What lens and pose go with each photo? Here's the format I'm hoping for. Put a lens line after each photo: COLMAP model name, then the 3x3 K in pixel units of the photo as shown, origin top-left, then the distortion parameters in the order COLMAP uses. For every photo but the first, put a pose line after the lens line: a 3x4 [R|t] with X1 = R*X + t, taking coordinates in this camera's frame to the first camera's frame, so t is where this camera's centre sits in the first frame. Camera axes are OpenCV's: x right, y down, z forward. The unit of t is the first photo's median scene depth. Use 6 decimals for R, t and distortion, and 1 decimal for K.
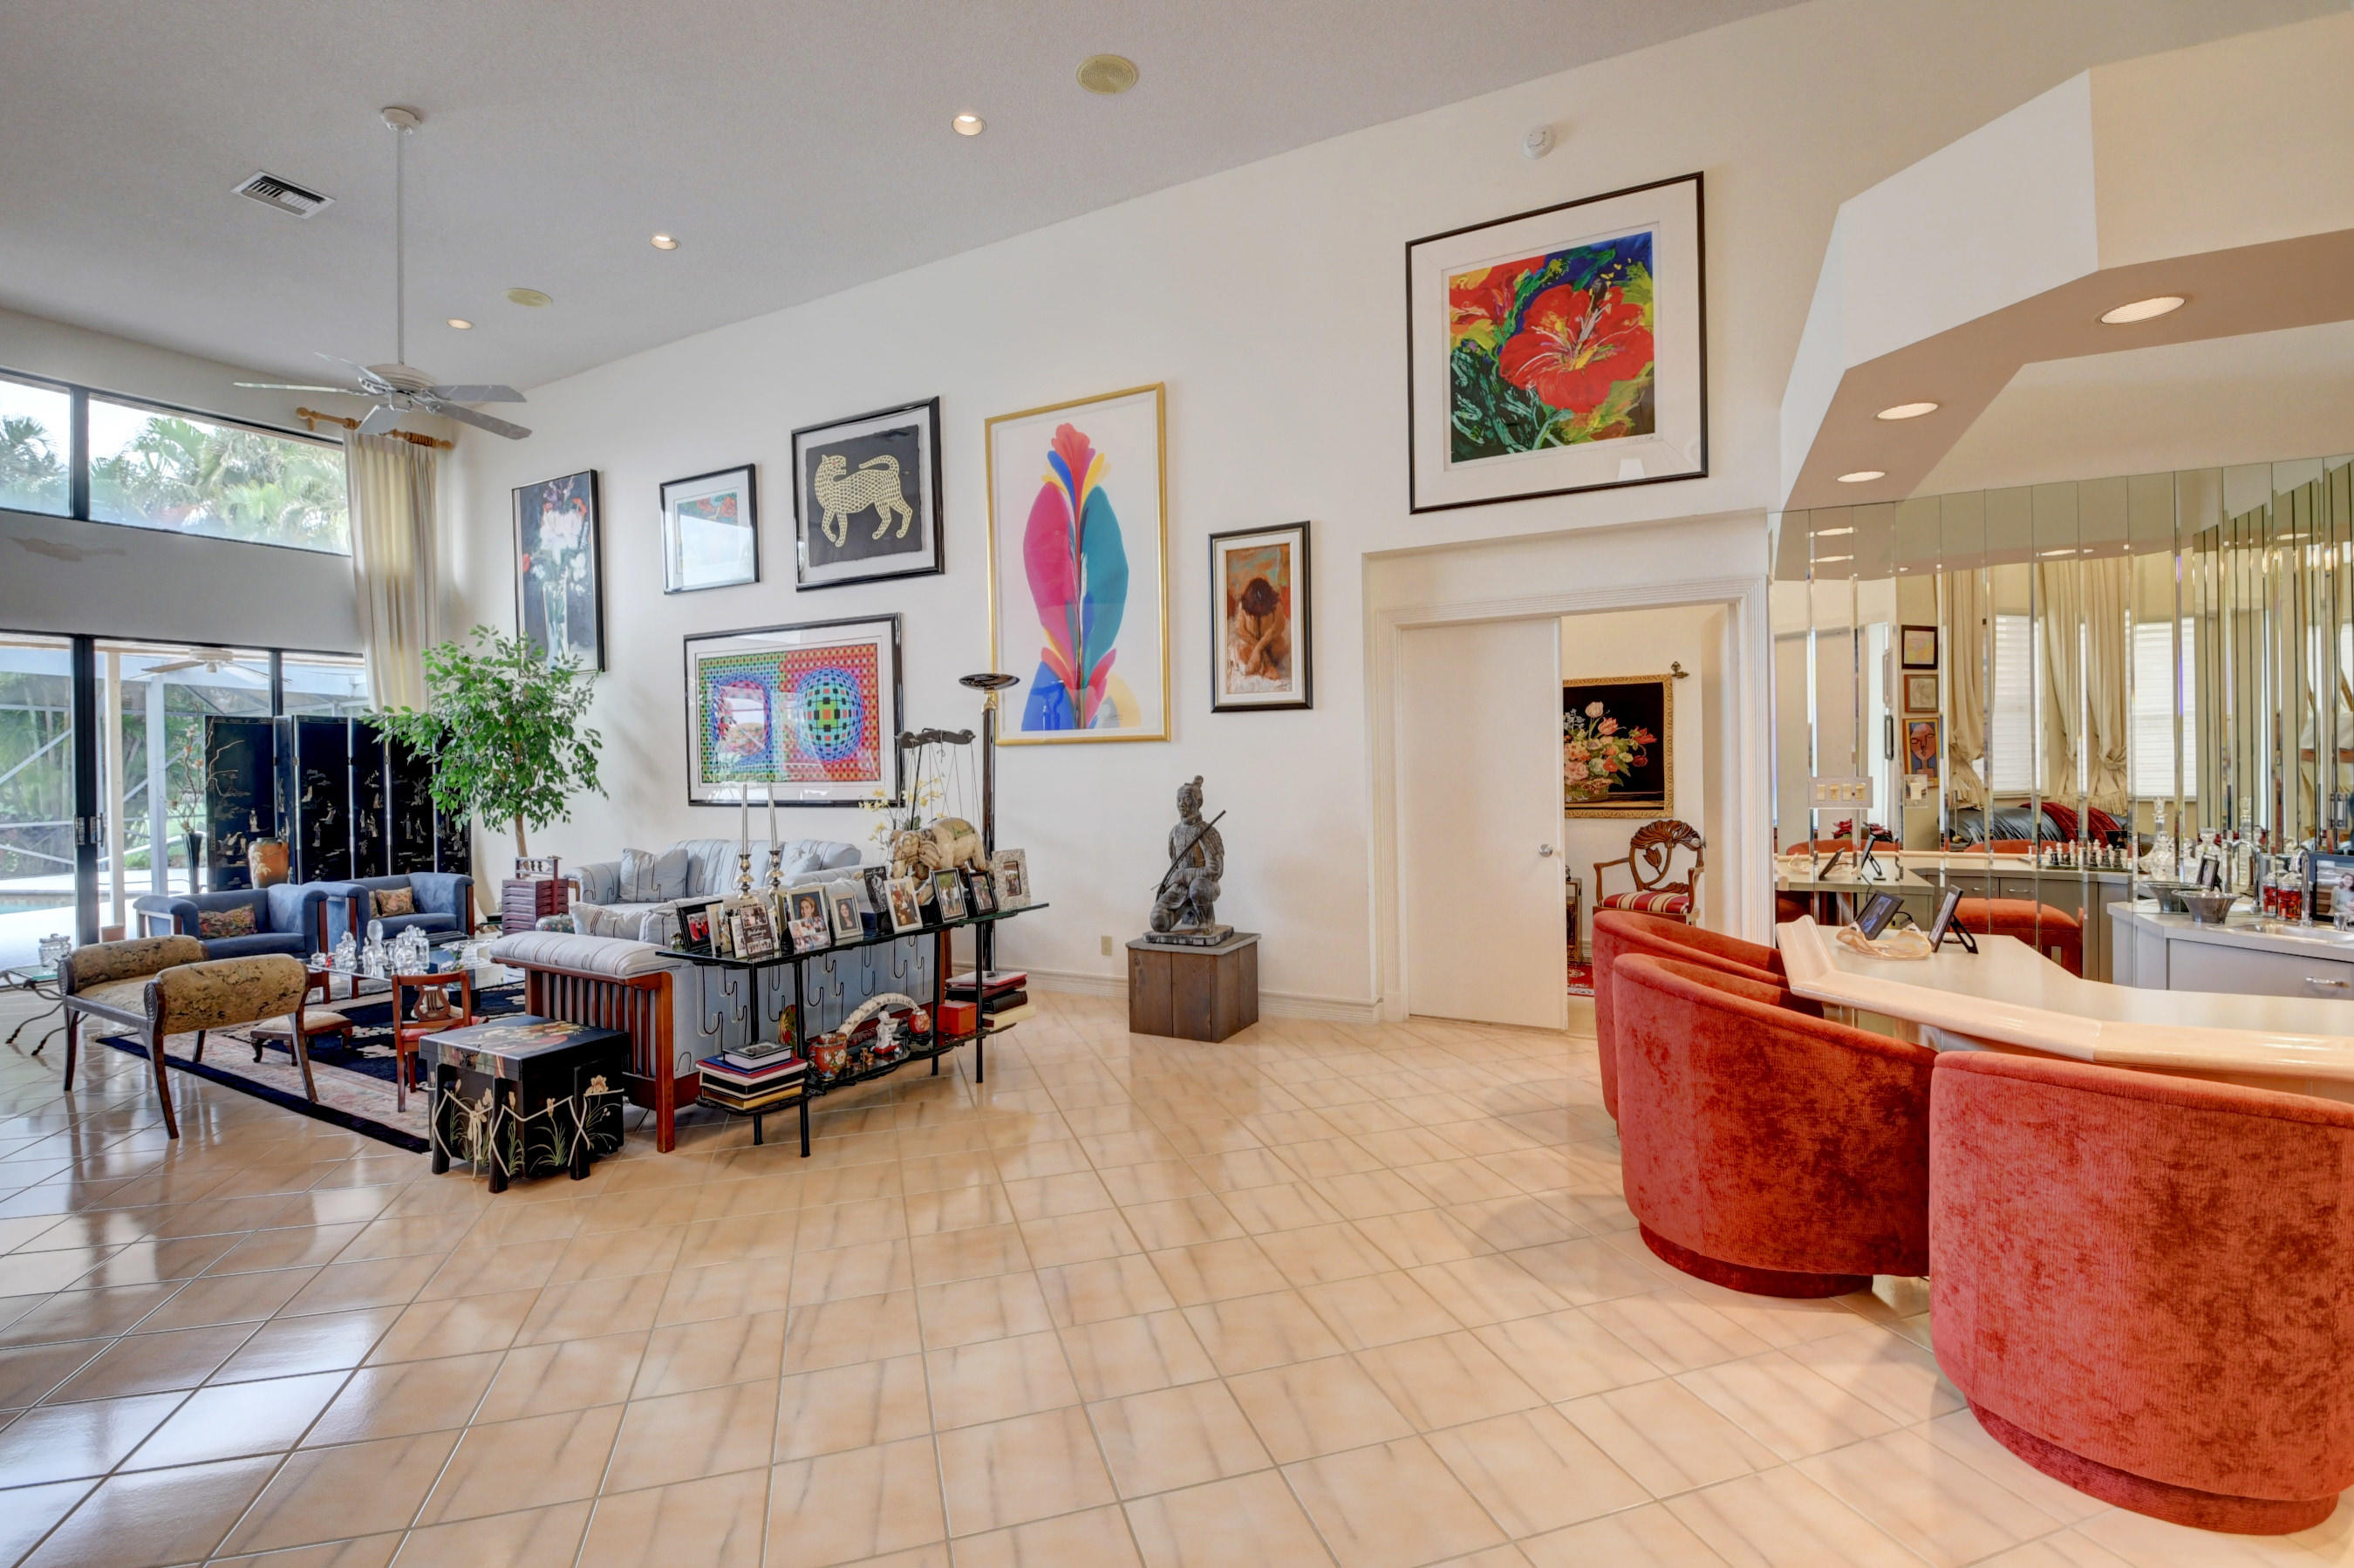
lens RADIAL K [[1034.6, 0, 1170.7], [0, 1034.6, 773.6], [0, 0, 1]] dist [0.017223, -0.030872]
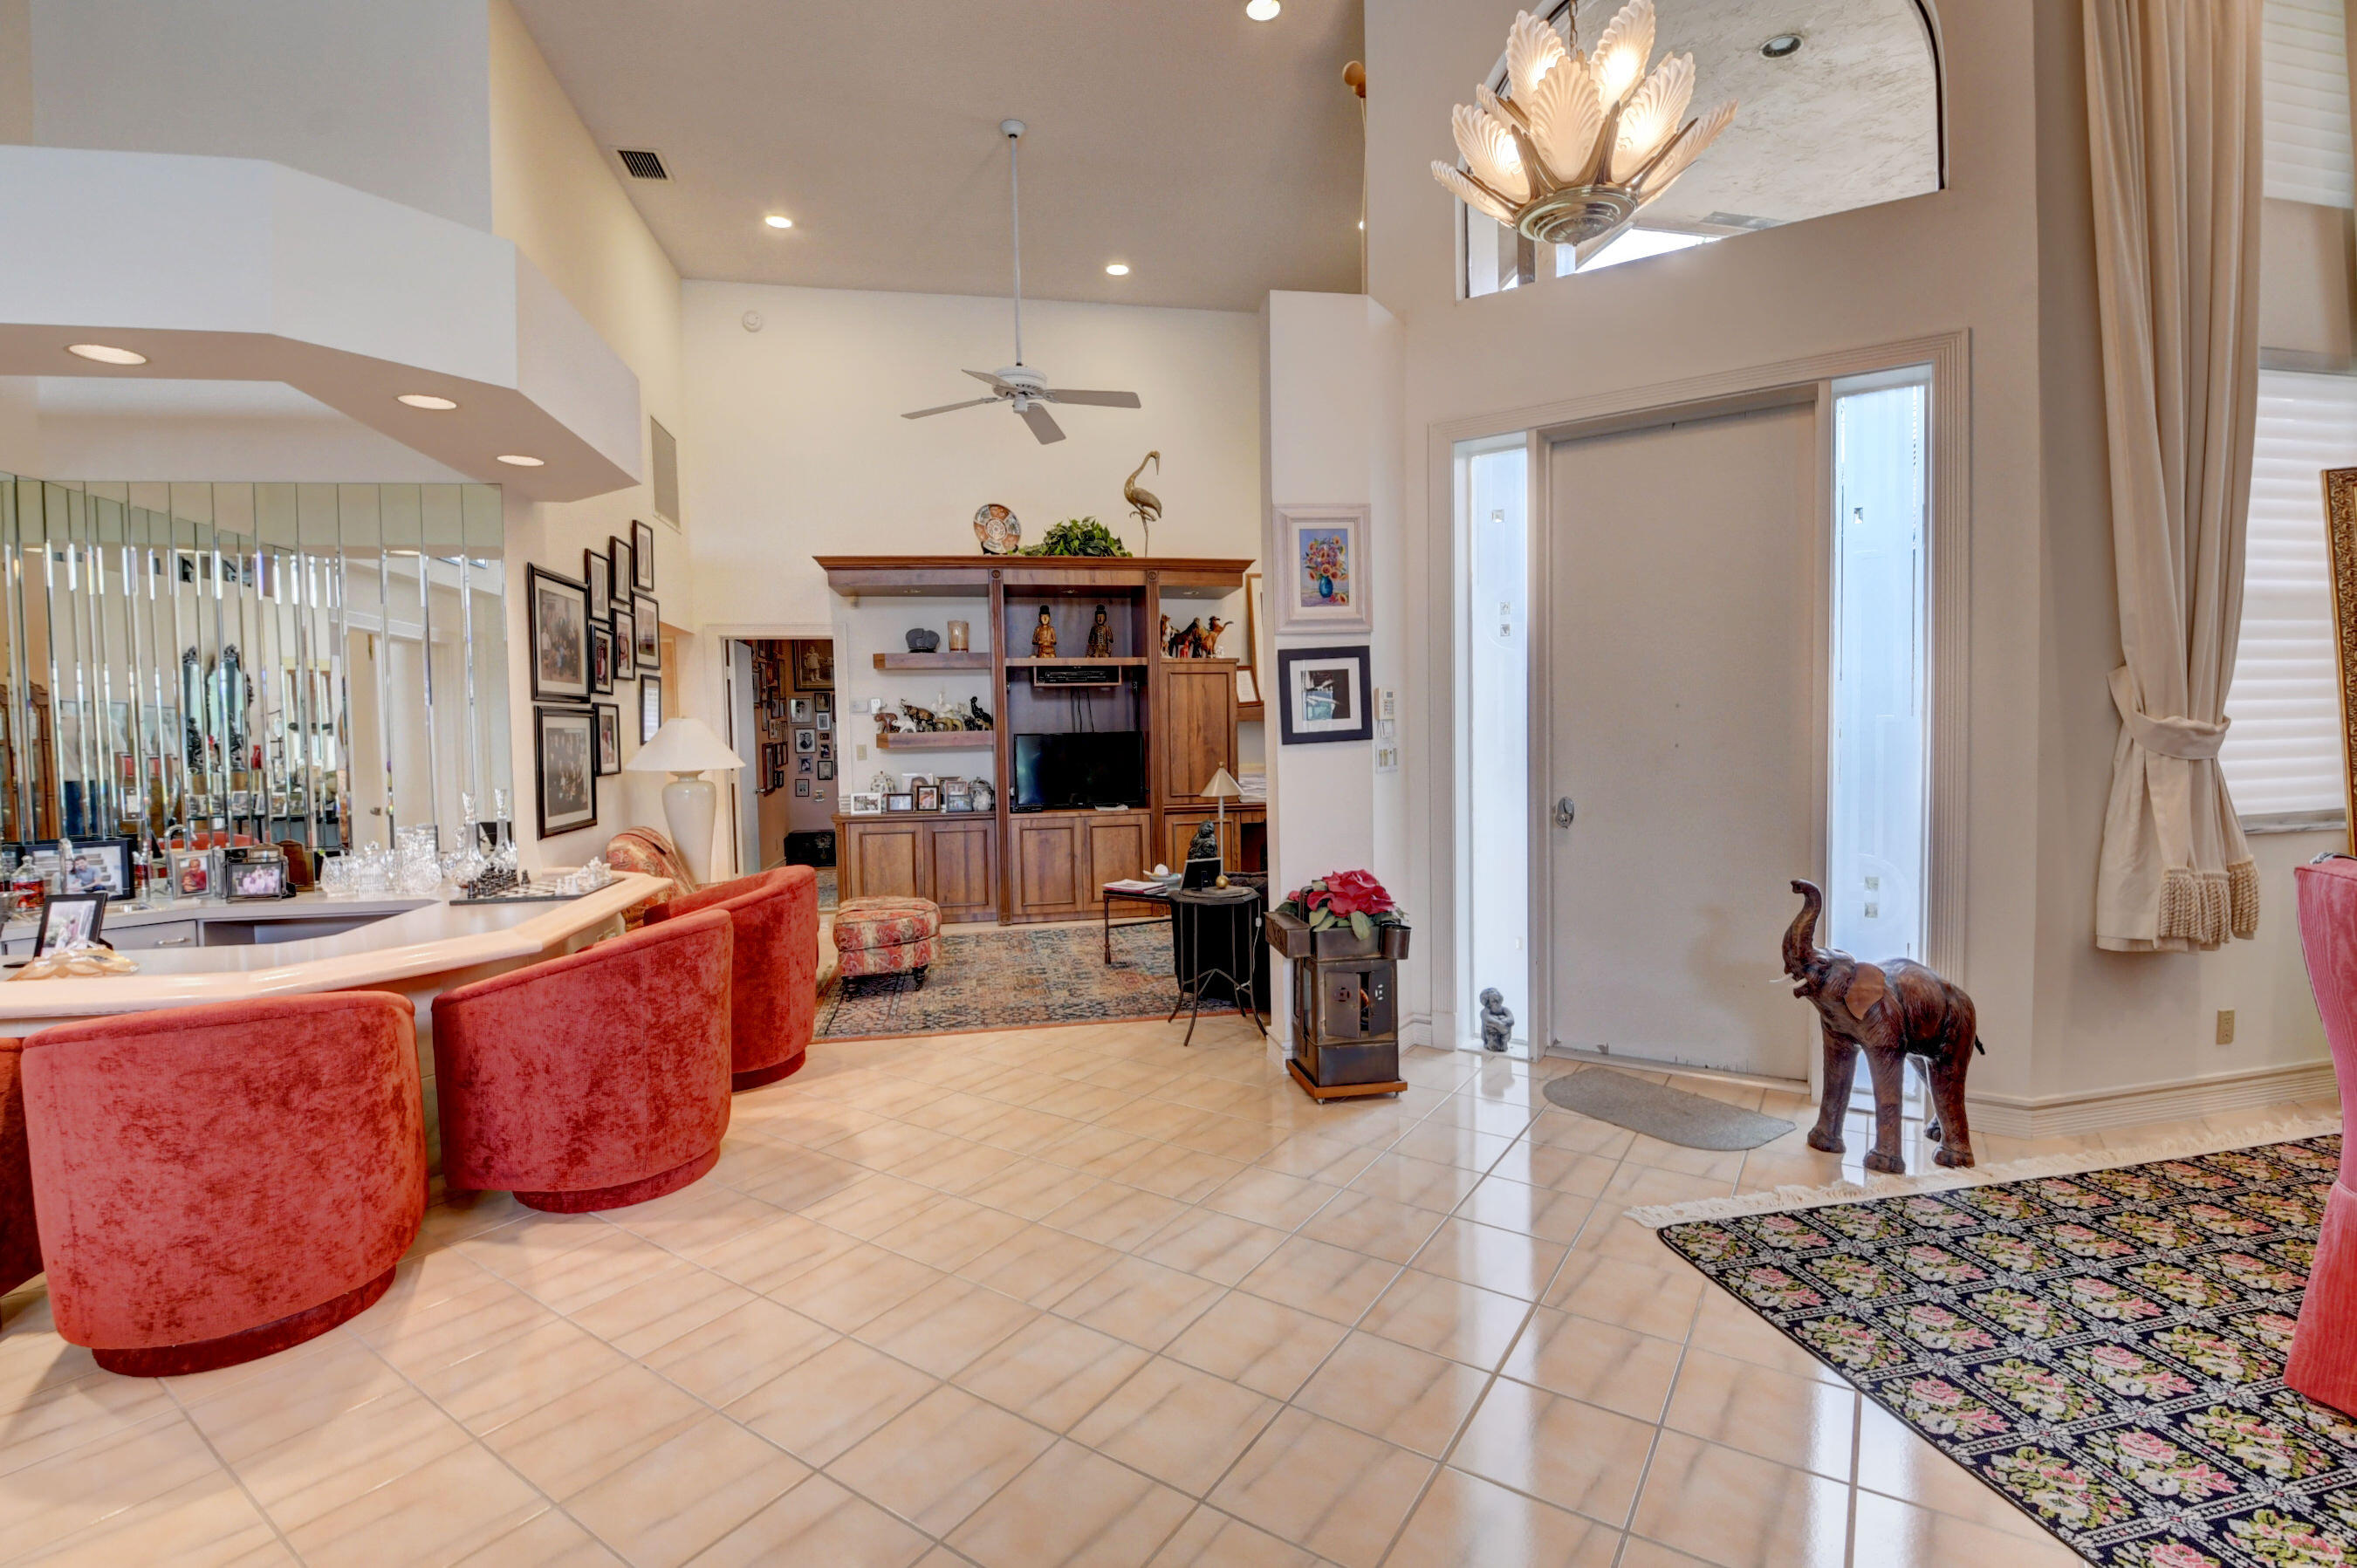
lens RADIAL K [[1033.1, 0, 1179.6], [0, 1033.1, 775.0], [0, 0, 1]] dist [0.017119, -0.023117]
pose [[-0.622022, -0.006330, 0.782974, -0.313210], [0.038345, 0.998521, 0.038535, 0.006770], [-0.782060, 0.053993, -0.620860, 0.486971]]
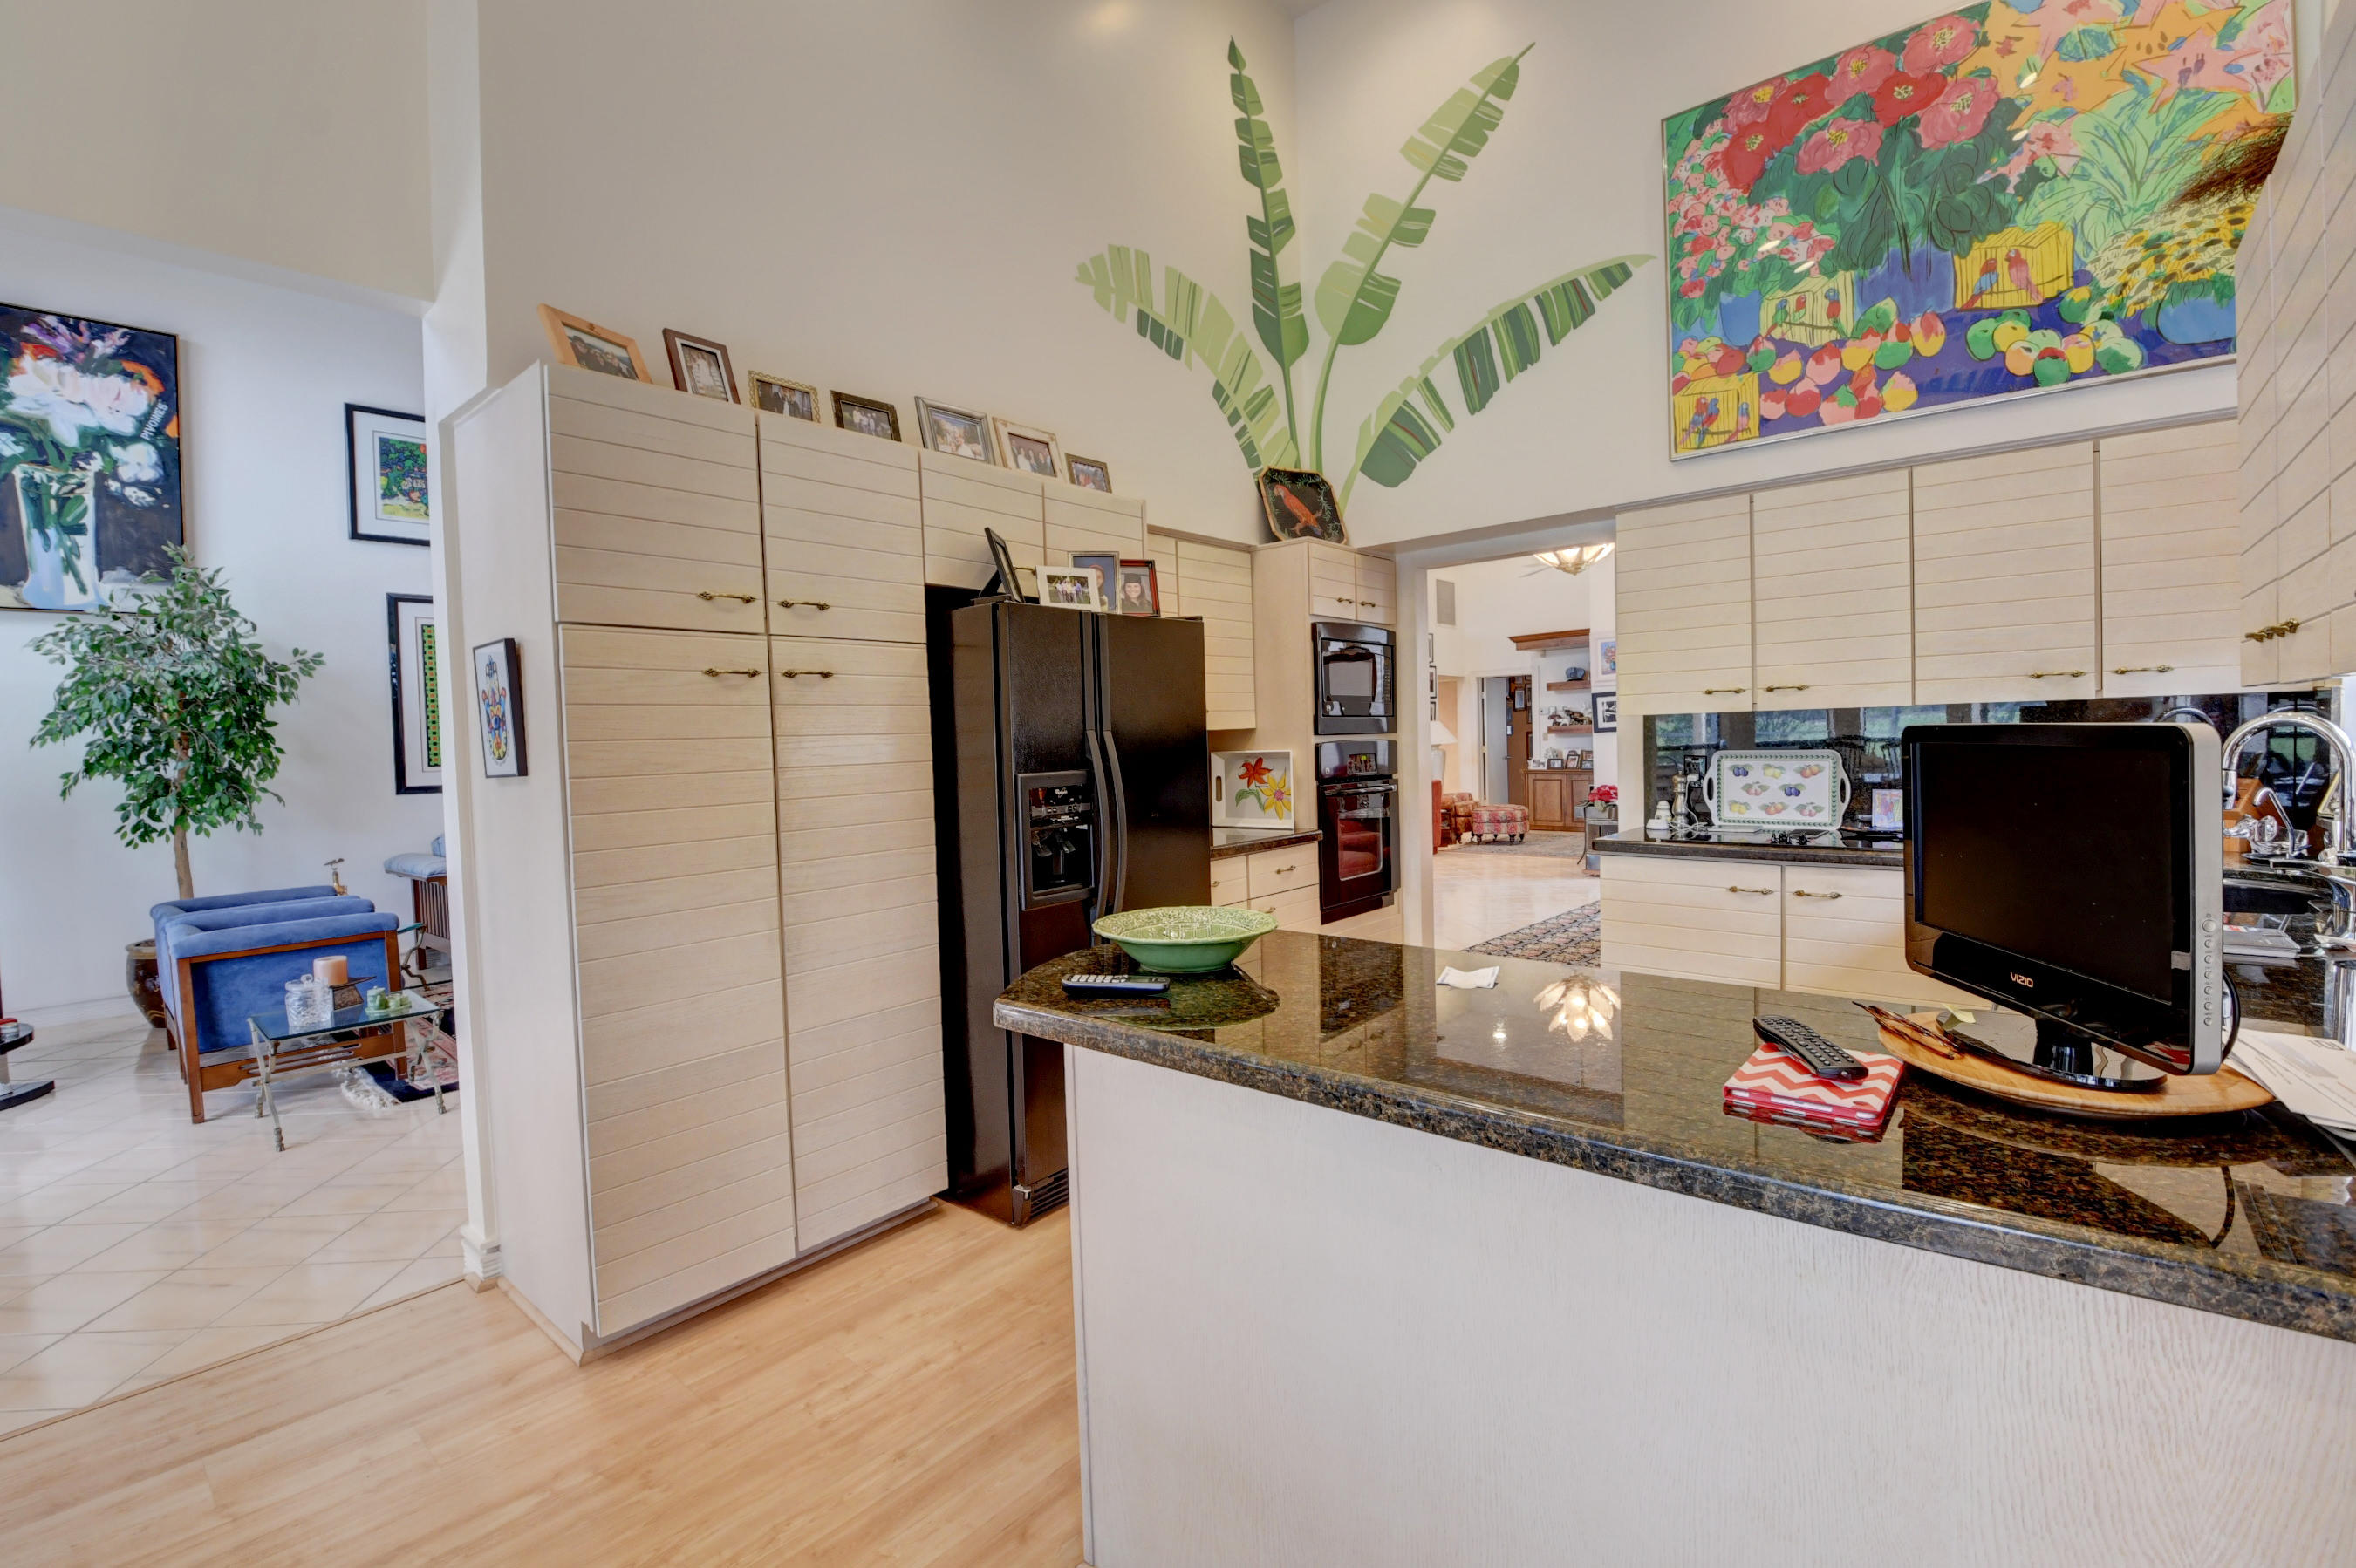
lens RADIAL K [[1048.6, 0, 1178.0], [0, 1048.6, 767.3], [0, 0, 1]] dist [0.003165, -0.016306]
pose [[0.216440, -0.016926, 0.976149, -1.674330], [0.034675, 0.999352, 0.009639, 0.034150], [-0.975680, 0.031762, 0.216887, 0.270134]]
